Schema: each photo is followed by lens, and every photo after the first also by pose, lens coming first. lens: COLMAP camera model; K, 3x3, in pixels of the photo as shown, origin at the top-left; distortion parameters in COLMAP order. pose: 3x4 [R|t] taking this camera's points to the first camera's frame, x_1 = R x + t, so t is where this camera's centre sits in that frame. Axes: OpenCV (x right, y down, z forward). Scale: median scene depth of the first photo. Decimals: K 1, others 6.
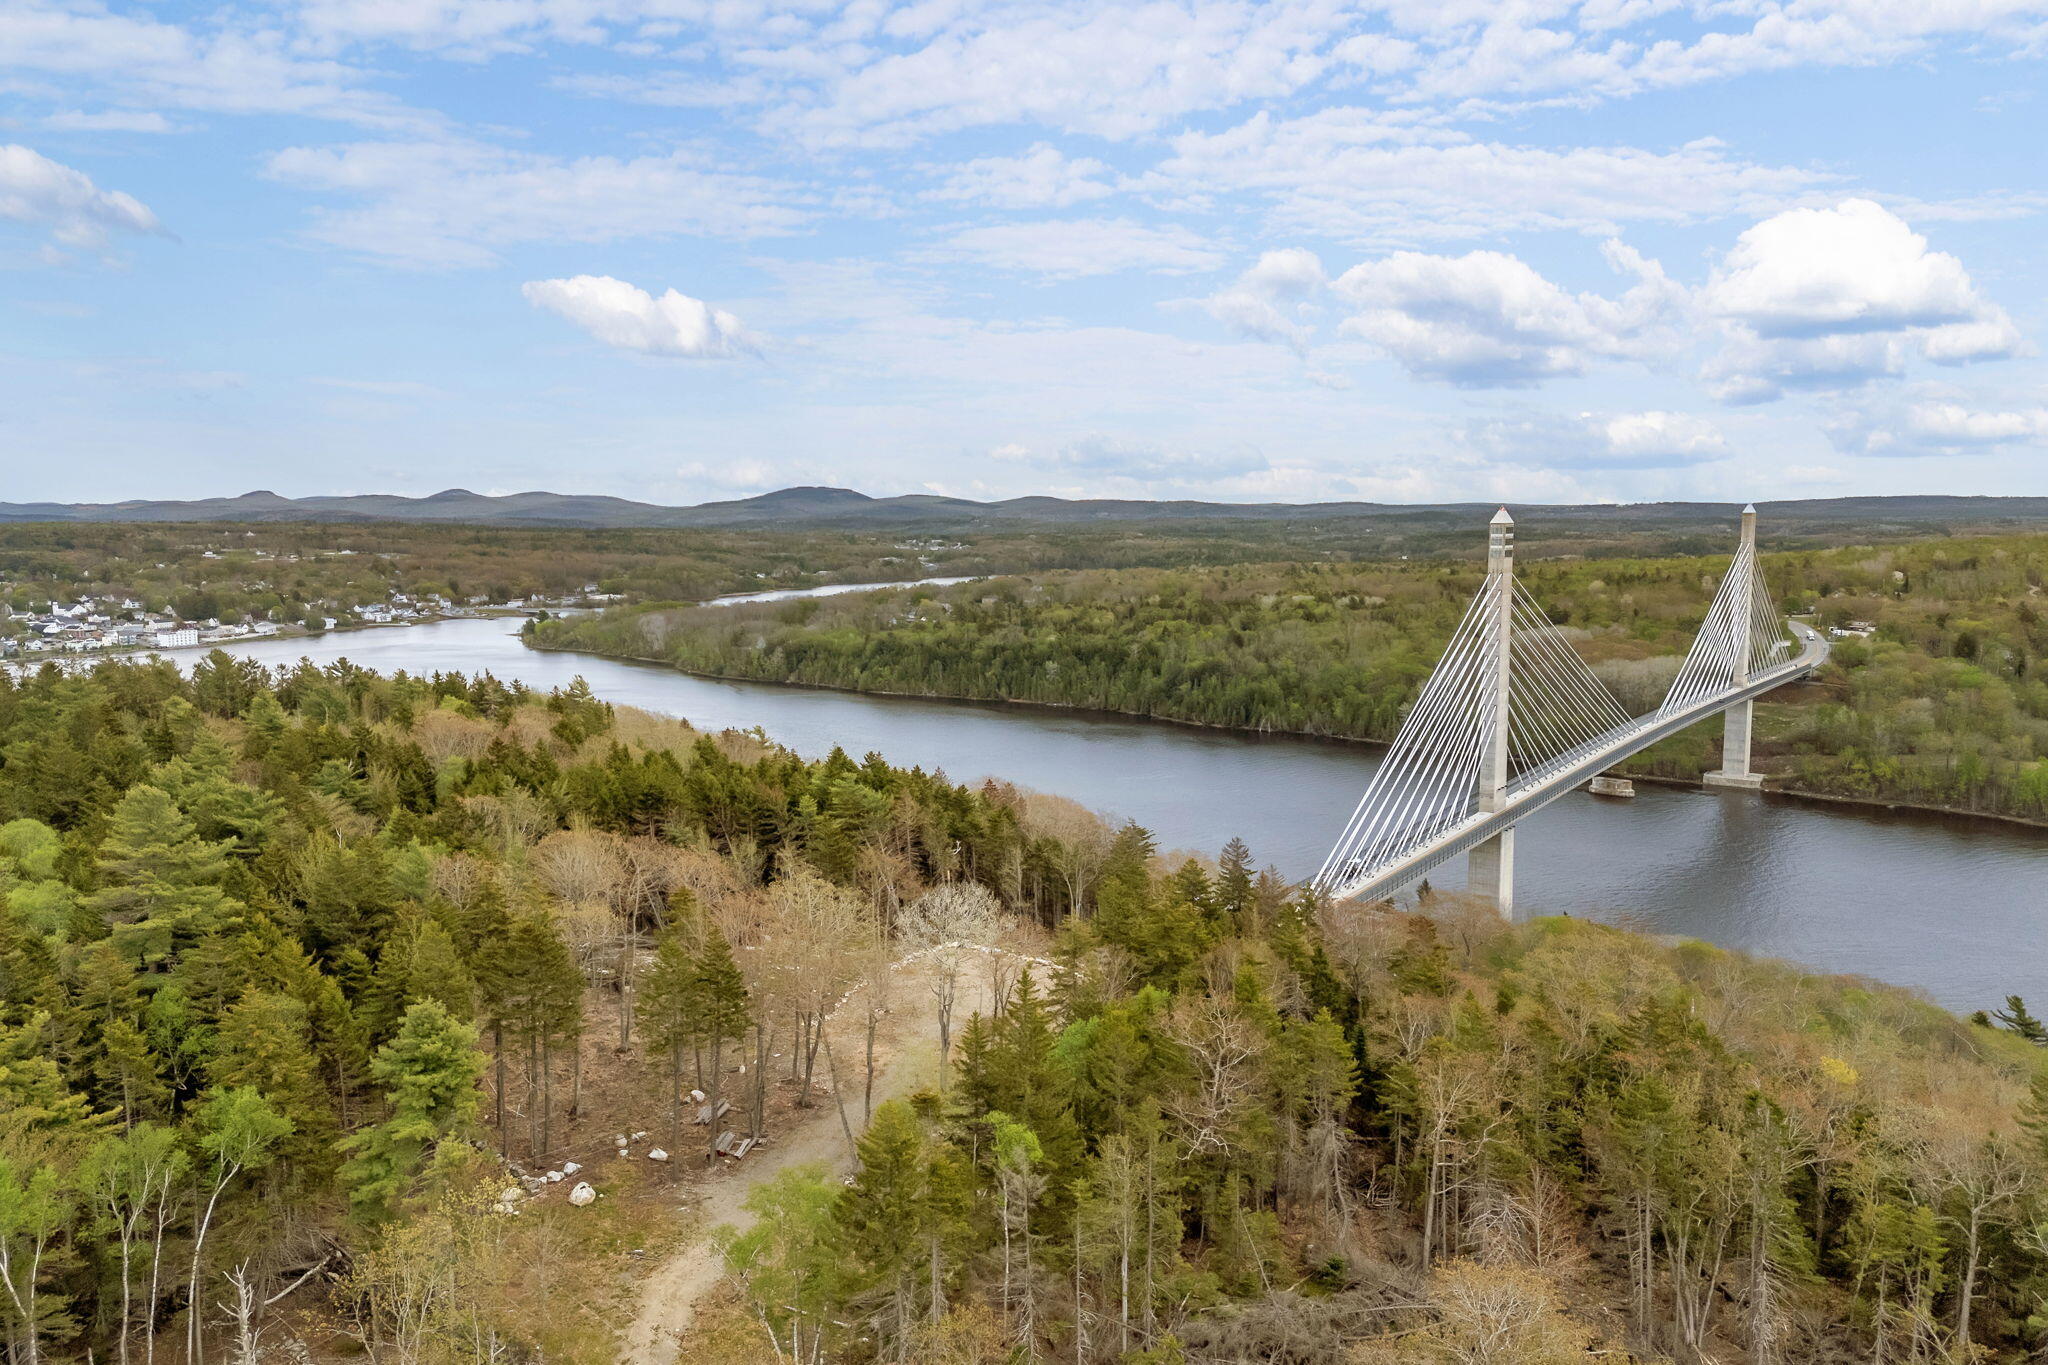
lens RADIAL K [[1485.4, 0, 1029.2], [0, 1485.4, 679.8], [0, 0, 1]] dist [0.092196, -0.098925]
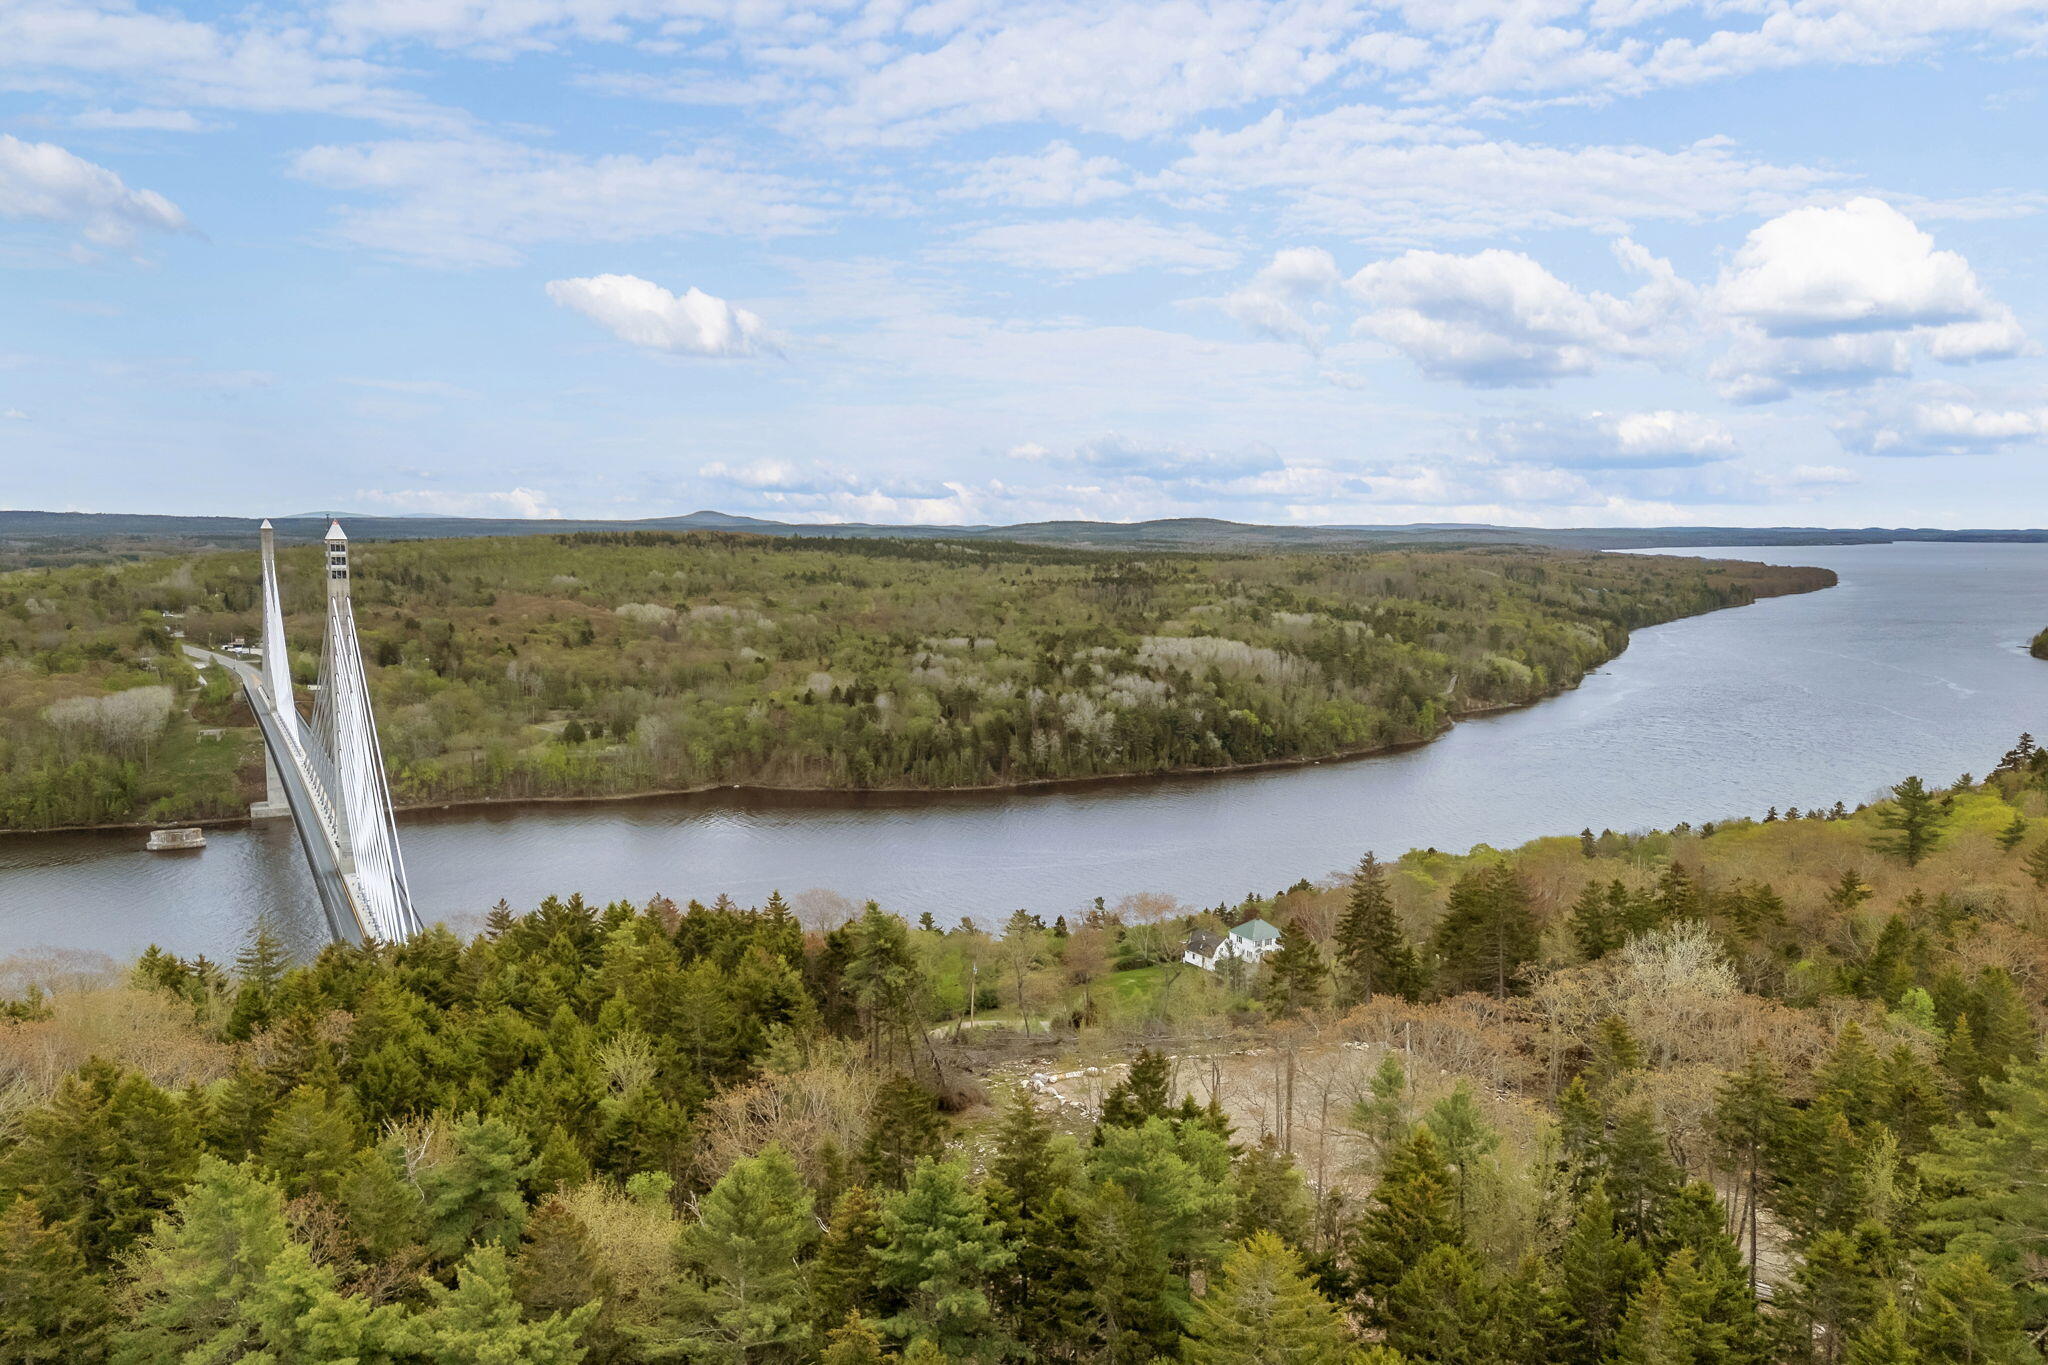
lens RADIAL K [[1479.8, 0, 1024.0], [0, 1479.8, 682.5], [0, 0, 1]] dist [0.146205, -0.231586]
pose [[0.432368, -0.087403, 0.897451, -0.127306], [0.093548, 0.994268, 0.051763, -0.012832], [-0.896831, 0.061574, 0.438066, 0.110962]]
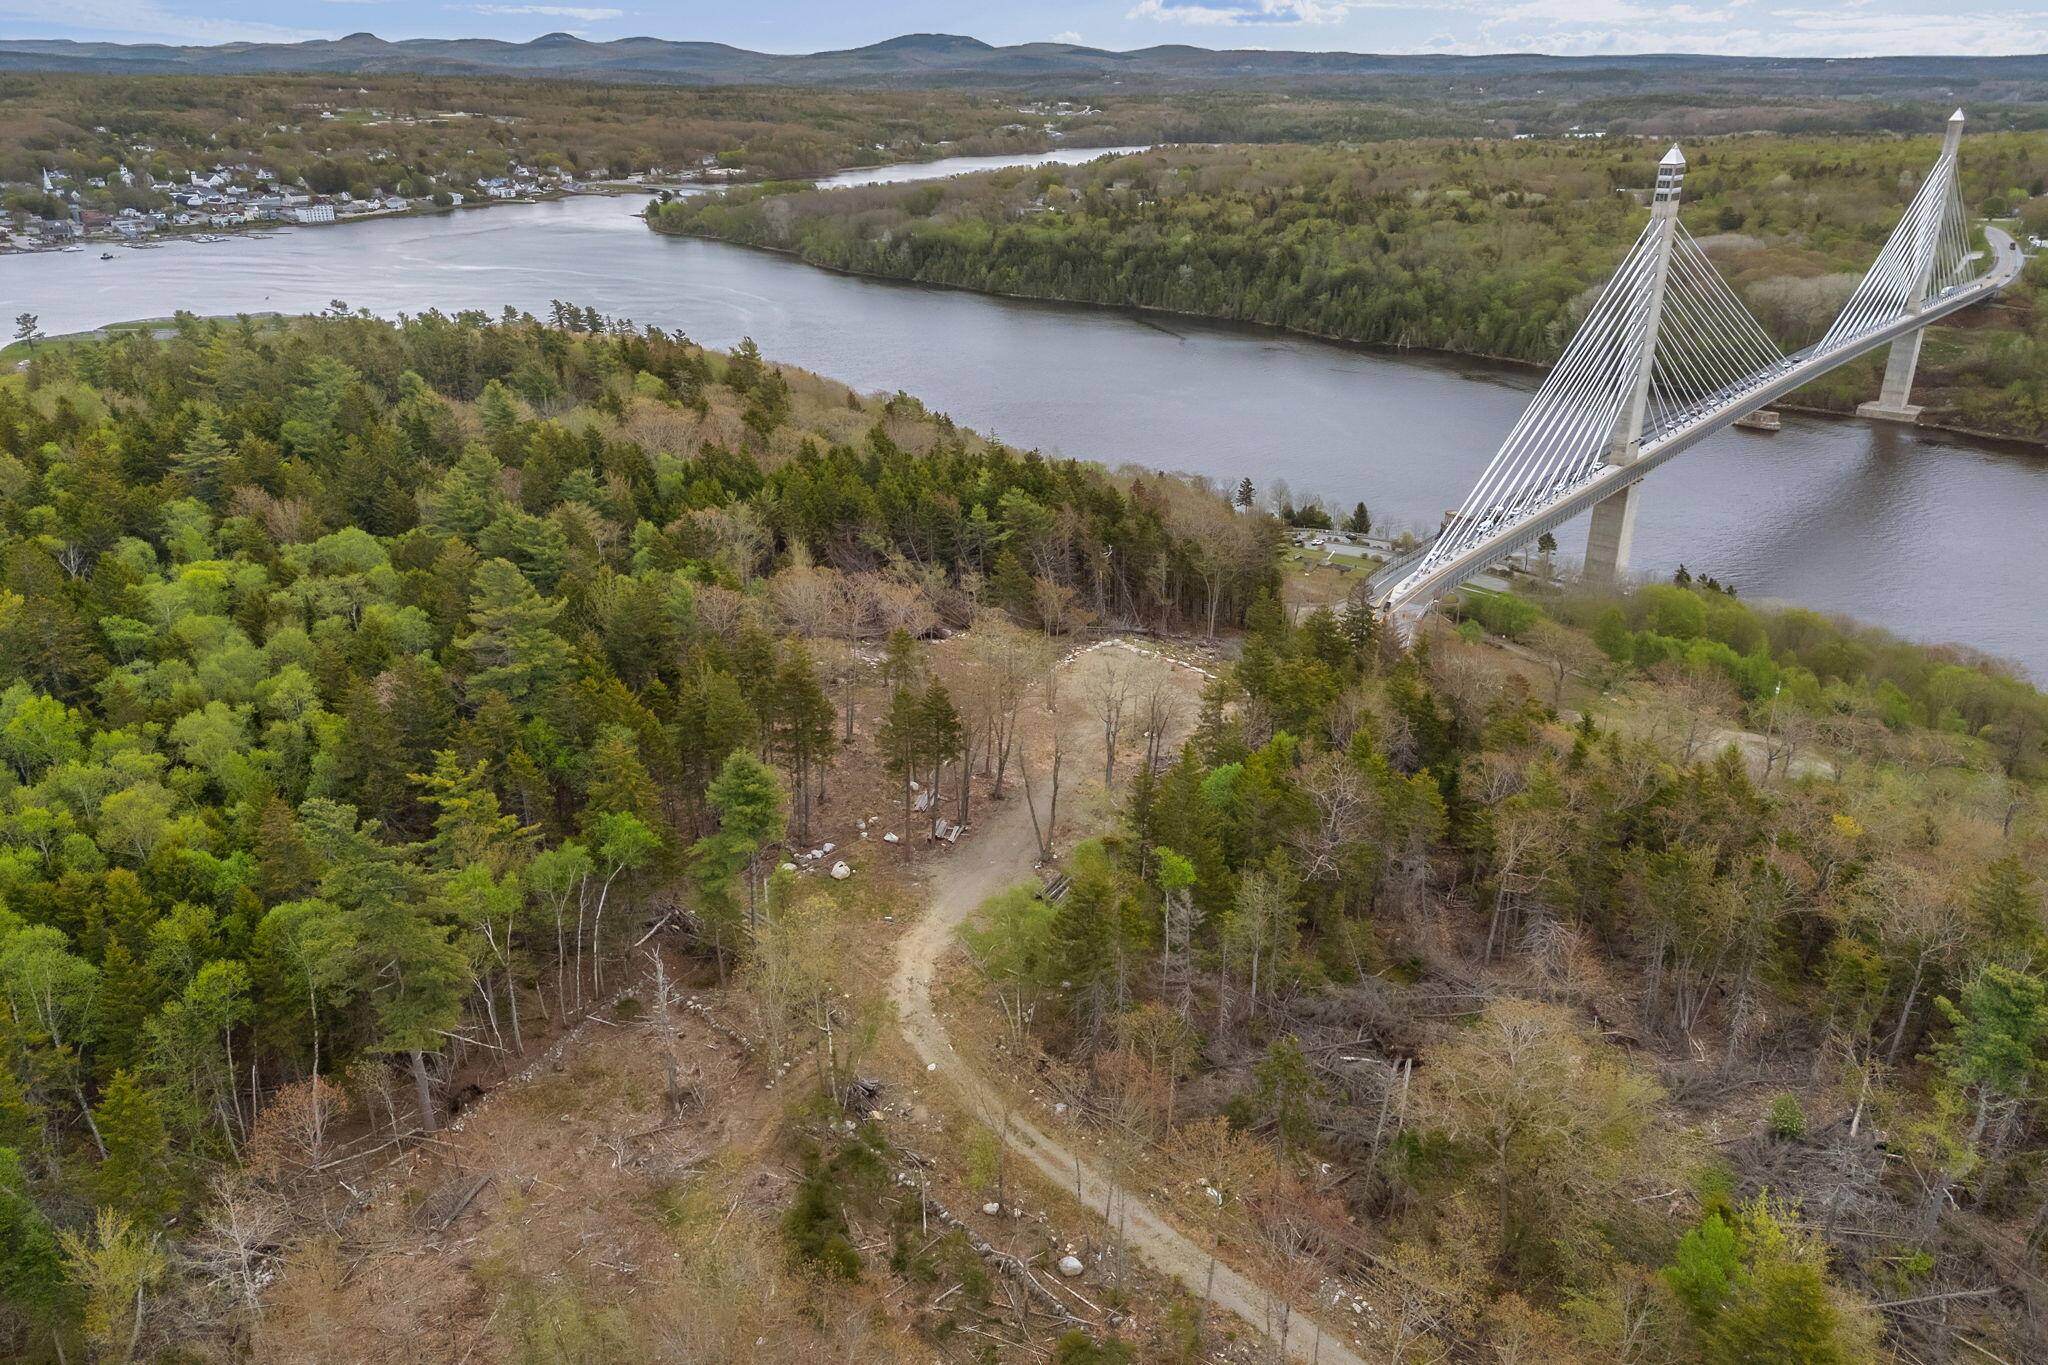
lens RADIAL K [[1497.4, 0, 1024.0], [0, 1497.4, 682.5], [0, 0, 1]] dist [0.047722, -0.035714]
pose [[0.996336, 0.036260, -0.077462, -0.004347], [-0.013582, 0.961267, 0.275285, -0.019660], [0.084443, -0.273224, 0.958237, -0.021824]]
